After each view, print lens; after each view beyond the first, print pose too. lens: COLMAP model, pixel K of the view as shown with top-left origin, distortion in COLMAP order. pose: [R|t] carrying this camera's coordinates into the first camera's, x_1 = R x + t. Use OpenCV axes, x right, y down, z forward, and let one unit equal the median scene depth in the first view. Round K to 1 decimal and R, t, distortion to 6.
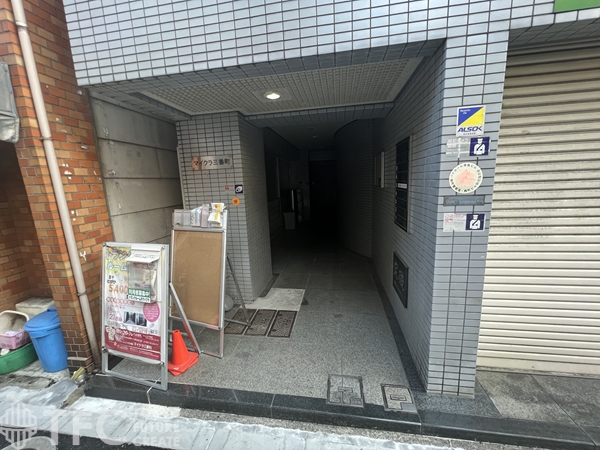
lens RADIAL K [[240.7, 0, 299.6], [0, 240.7, 224.3], [0, 0, 1]] dist [-0.003690, 0.000720]
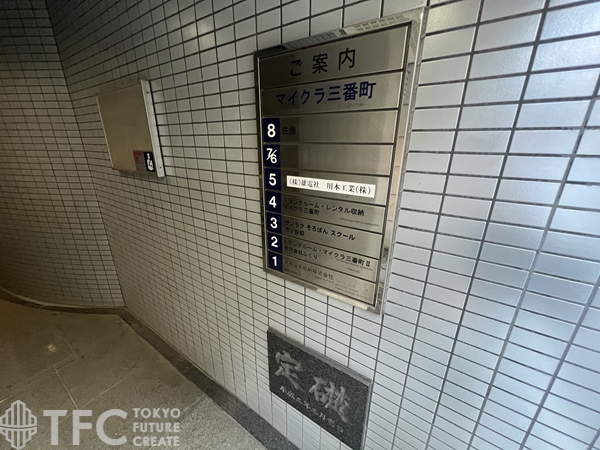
lens RADIAL K [[240.7, 0, 298.7], [0, 240.7, 226.3], [0, 0, 1]] dist [-0.003690, 0.000720]
pose [[0.414231, -0.241497, 0.877549, 0.167072], [0.127488, 0.970047, 0.206773, -0.281786], [-0.901199, 0.026225, 0.432611, 1.400697]]
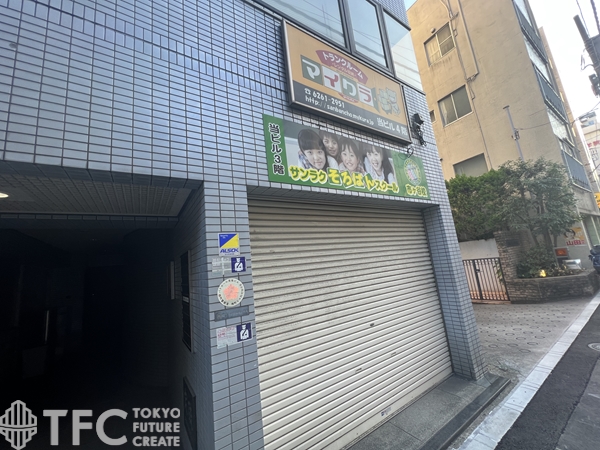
lens RADIAL K [[240.7, 0, 298.7], [0, 240.7, 224.3], [0, 0, 1]] dist [-0.003690, 0.000720]
pose [[0.742785, 0.083013, 0.664364, 0.154490], [0.188988, 0.925937, -0.326992, -0.058963], [-0.642304, 0.368442, 0.672084, -0.067146]]
